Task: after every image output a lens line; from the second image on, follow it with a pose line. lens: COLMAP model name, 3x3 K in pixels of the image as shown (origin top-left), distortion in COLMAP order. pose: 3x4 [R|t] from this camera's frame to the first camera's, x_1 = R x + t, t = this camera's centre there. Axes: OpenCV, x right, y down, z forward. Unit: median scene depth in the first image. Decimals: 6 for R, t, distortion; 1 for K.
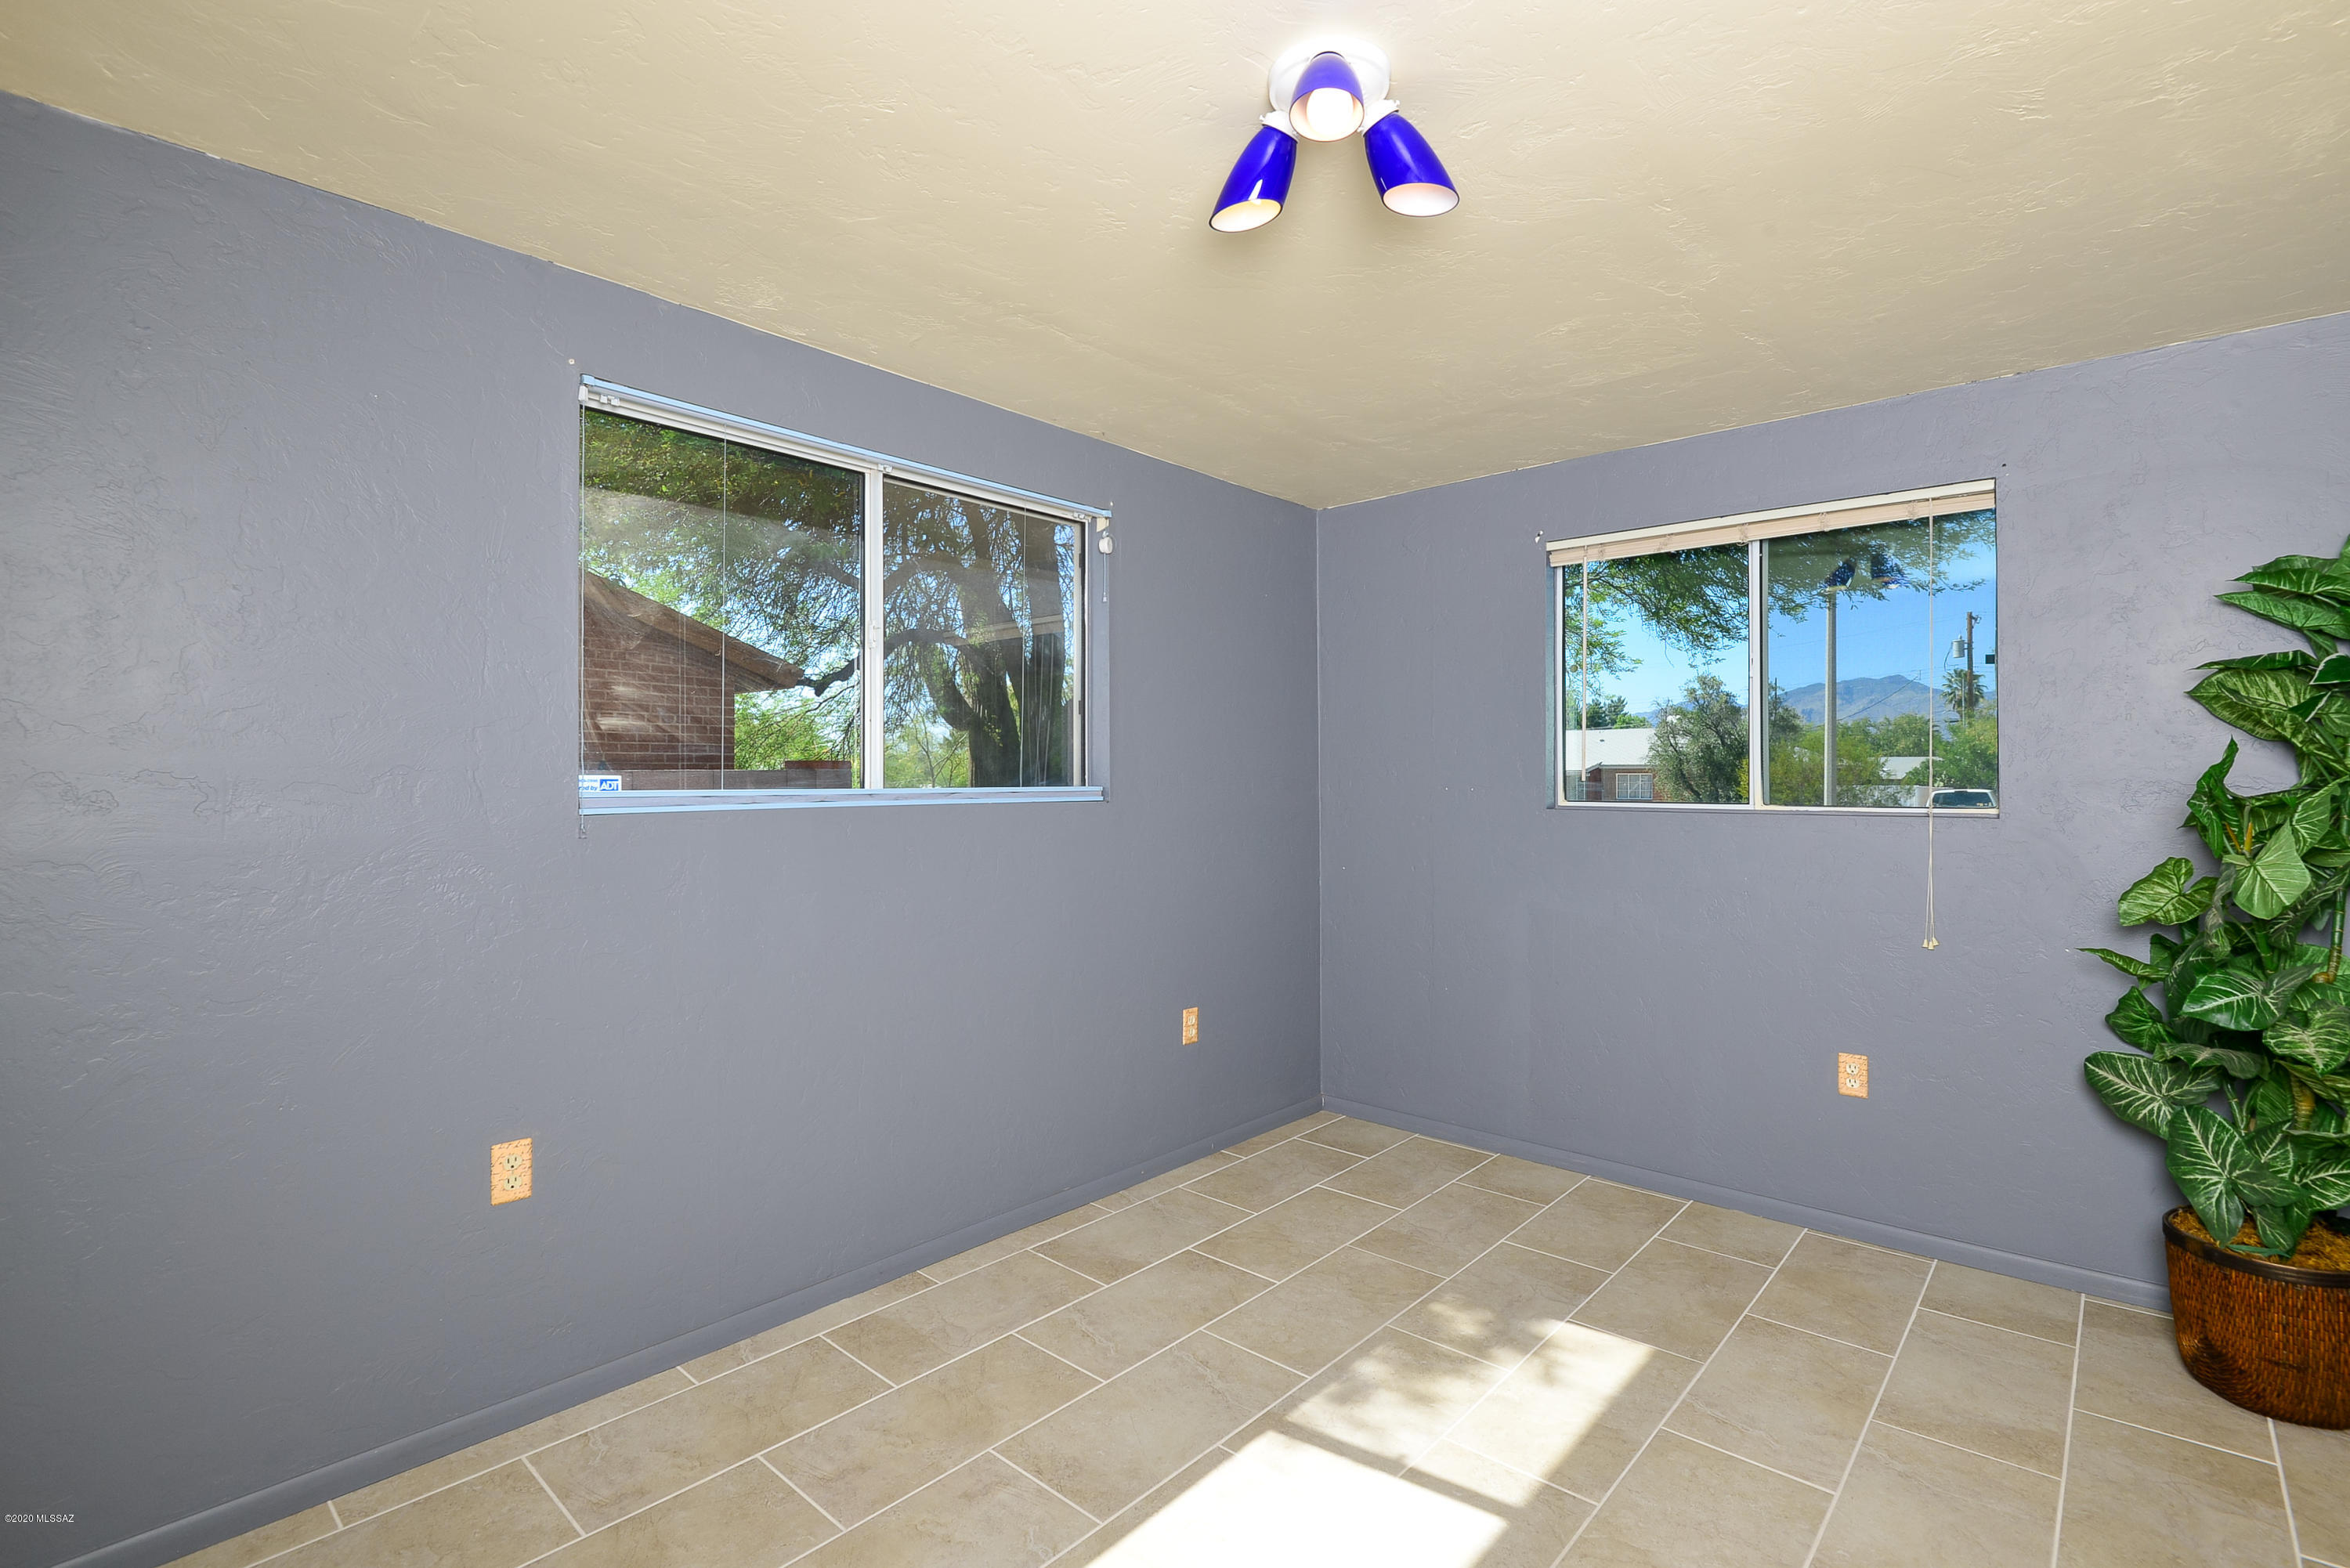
lens RADIAL K [[1106.4, 0, 1191.1], [0, 1106.4, 774.8], [0, 0, 1]] dist [-0.011629, -0.006211]
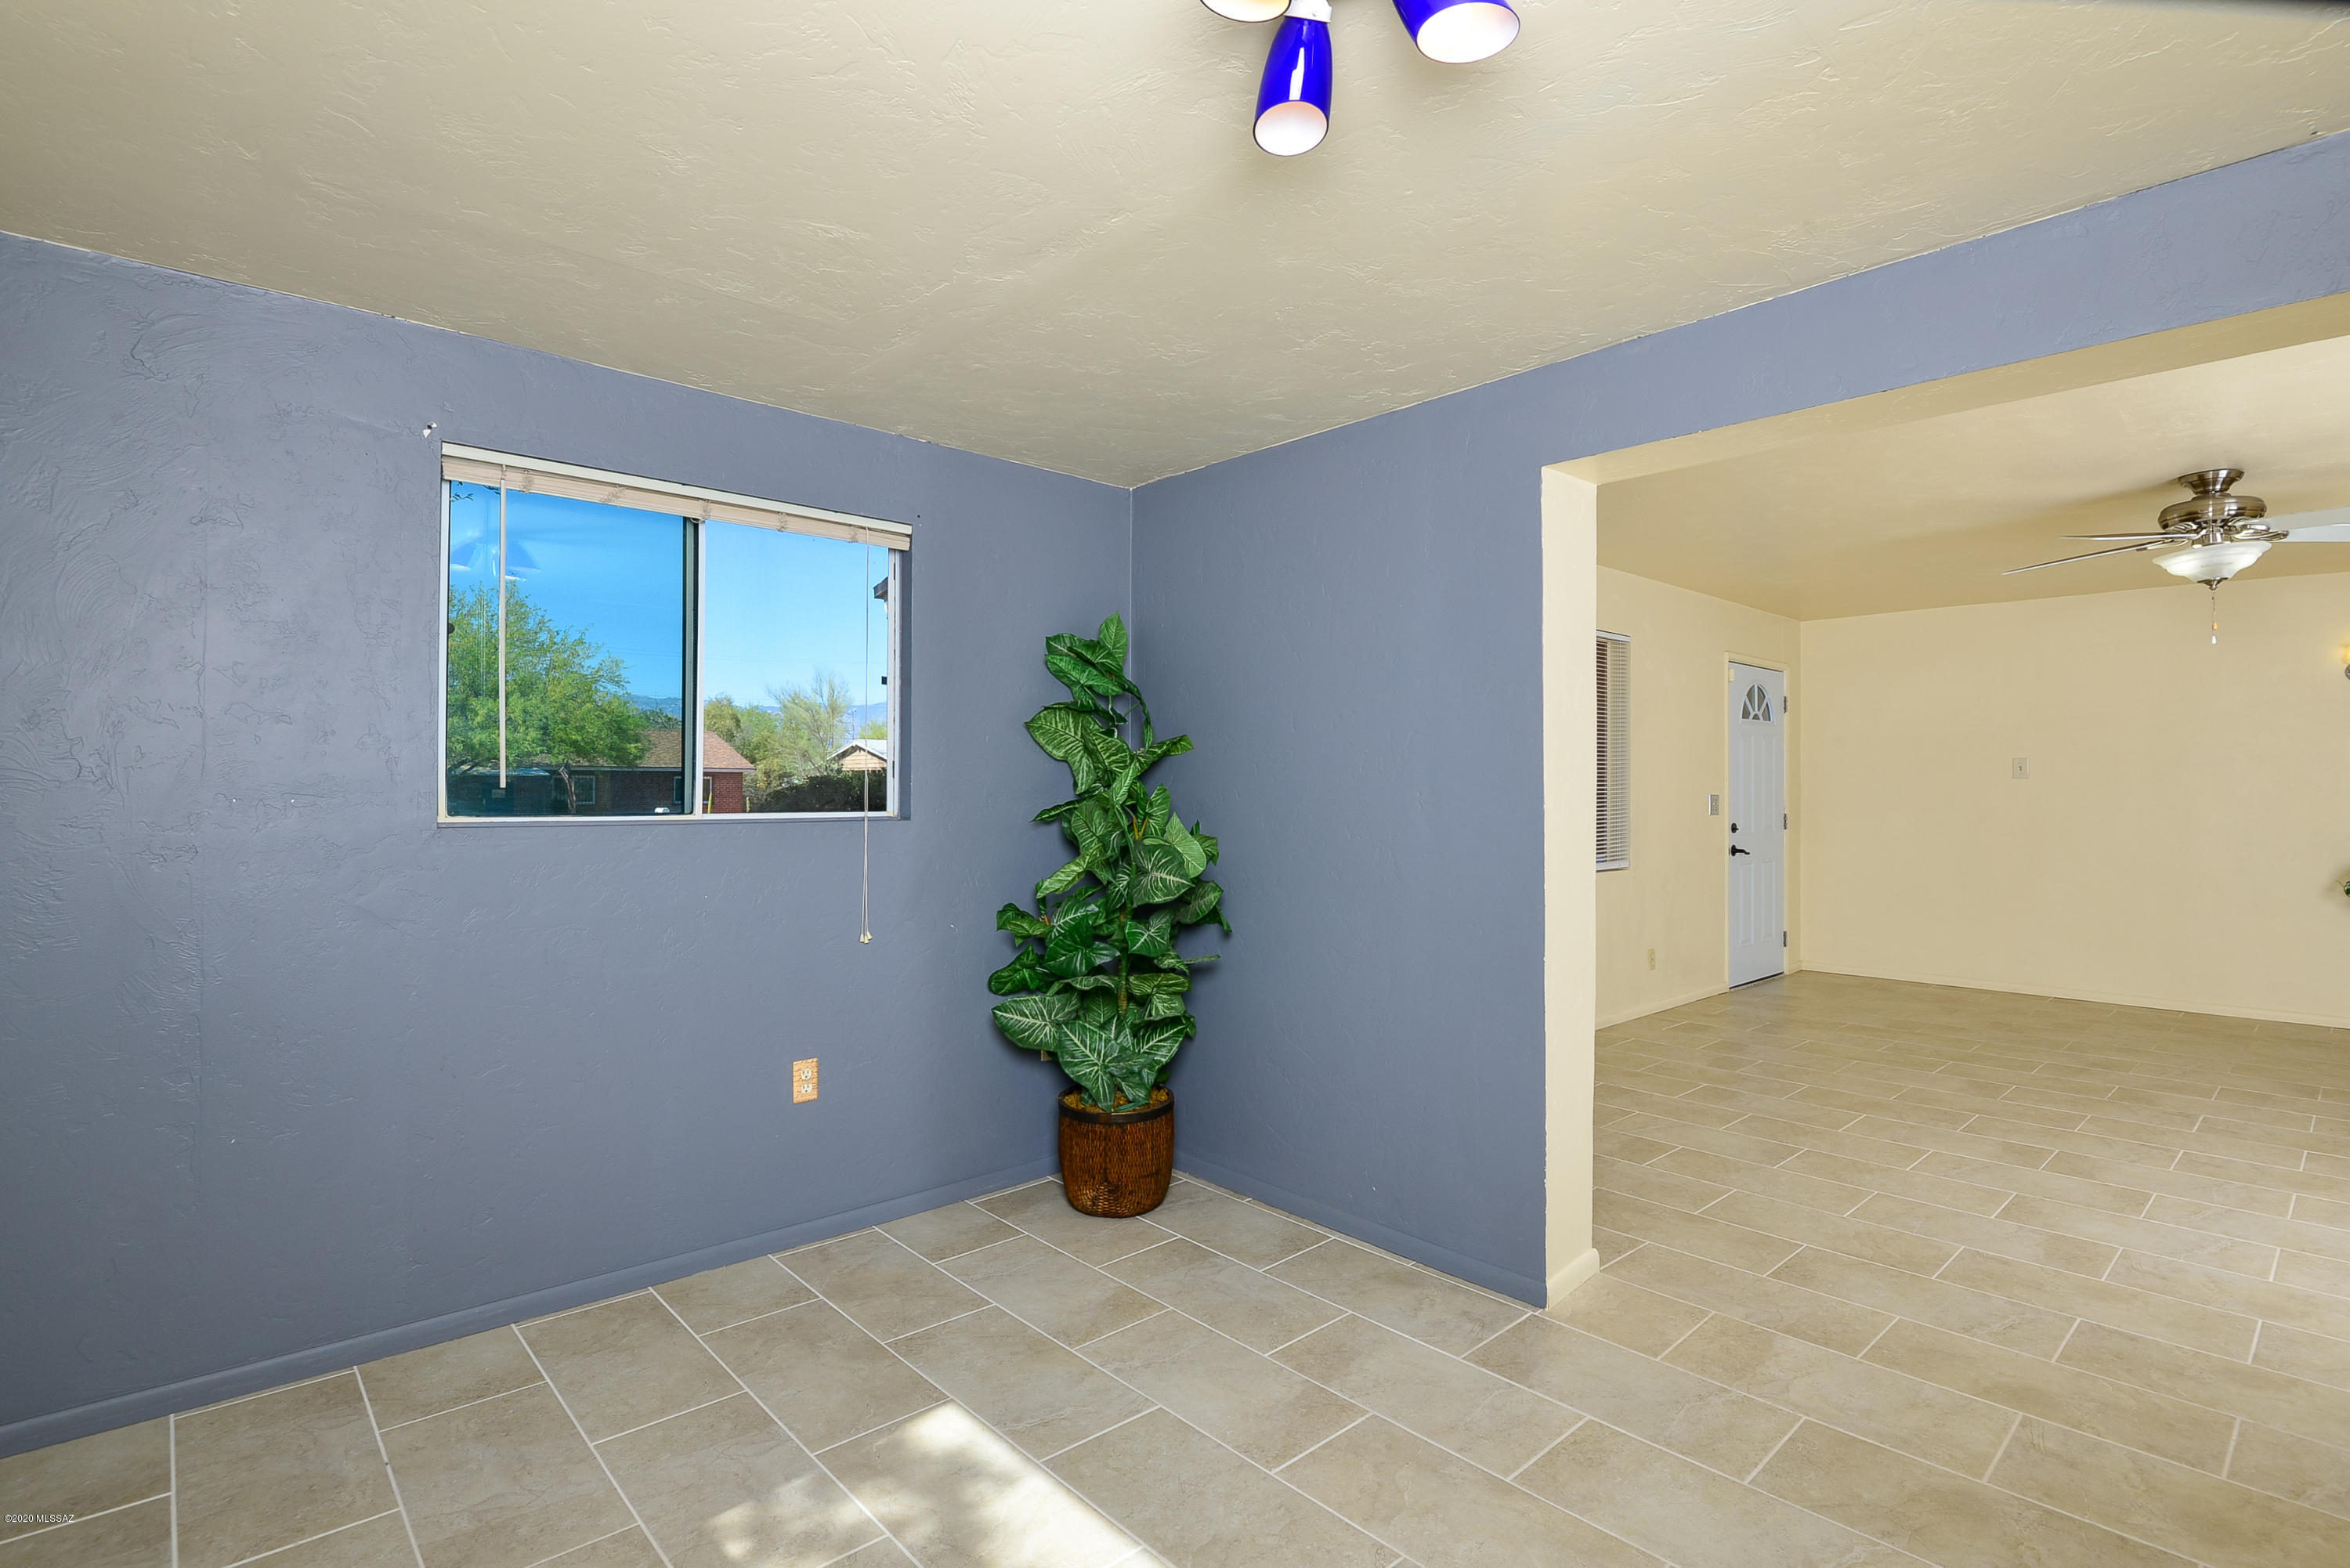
lens RADIAL K [[1106.4, 0, 1185.8], [0, 1106.4, 788.1], [0, 0, 1]] dist [-0.011629, -0.006211]
pose [[0.115253, 0.000305, 0.993336, -0.384926], [-0.005093, 0.999987, 0.000284, 0.004241], [-0.993323, -0.005092, 0.115253, 0.578412]]
